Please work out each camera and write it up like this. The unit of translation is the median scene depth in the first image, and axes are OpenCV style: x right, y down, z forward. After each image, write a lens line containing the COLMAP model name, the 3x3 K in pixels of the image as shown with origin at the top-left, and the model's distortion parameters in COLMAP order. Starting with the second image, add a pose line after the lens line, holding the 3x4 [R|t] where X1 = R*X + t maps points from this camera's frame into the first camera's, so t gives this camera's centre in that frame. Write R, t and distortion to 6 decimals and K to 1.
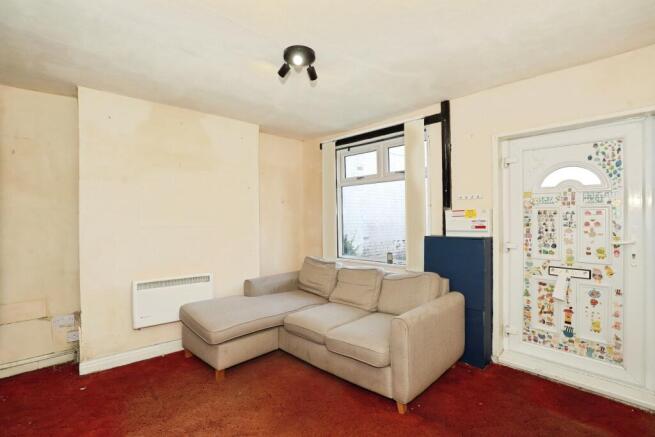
lens RADIAL K [[305.5, 0, 325.1], [0, 305.5, 223.4], [0, 0, 1]] dist [-0.001803, -0.000402]
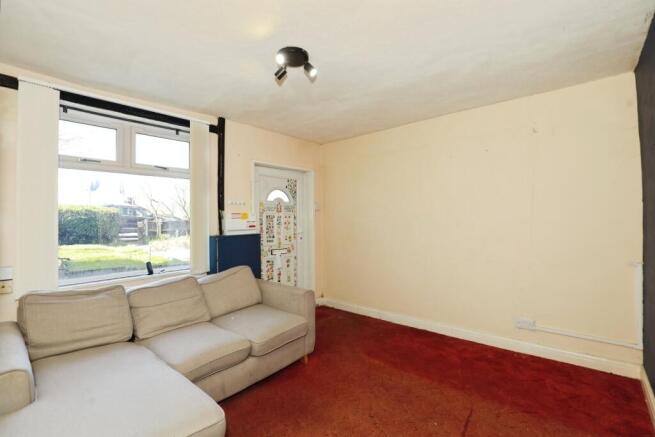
lens RADIAL K [[305.5, 0, 325.1], [0, 305.5, 223.4], [0, 0, 1]] dist [-0.001803, -0.000402]
pose [[-0.053796, 0.002290, 0.998549, -0.897019], [0.032153, 0.999483, -0.000560, 0.011292], [-0.998034, 0.032077, -0.053841, 0.798176]]
